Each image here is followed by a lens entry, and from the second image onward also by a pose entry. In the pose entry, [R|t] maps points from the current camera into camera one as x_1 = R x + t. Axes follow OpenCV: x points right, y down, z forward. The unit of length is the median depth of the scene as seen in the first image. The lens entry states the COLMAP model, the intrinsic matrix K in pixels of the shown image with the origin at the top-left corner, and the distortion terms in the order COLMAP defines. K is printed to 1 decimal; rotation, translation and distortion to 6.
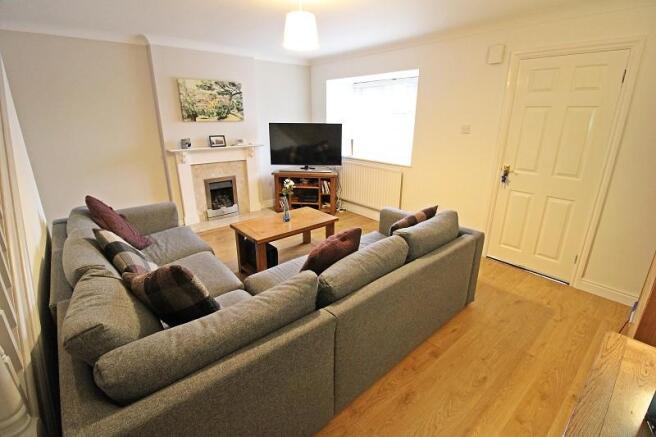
lens RADIAL K [[305.9, 0, 331.1], [0, 305.9, 213.4], [0, 0, 1]] dist [0.004576, -0.013610]
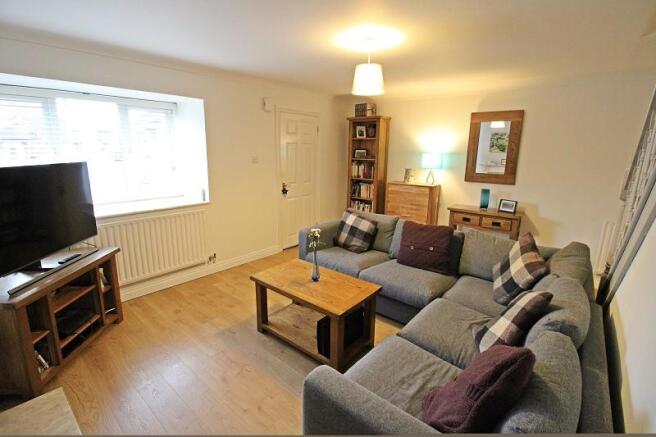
lens RADIAL K [[305.9, 0, 331.1], [0, 305.9, 213.4], [0, 0, 1]] dist [0.004576, -0.013610]
pose [[-0.171185, -0.213395, 0.961852, -0.710617], [0.285046, 0.923784, 0.255680, -0.264782], [-0.943104, 0.317941, -0.097310, 0.792276]]
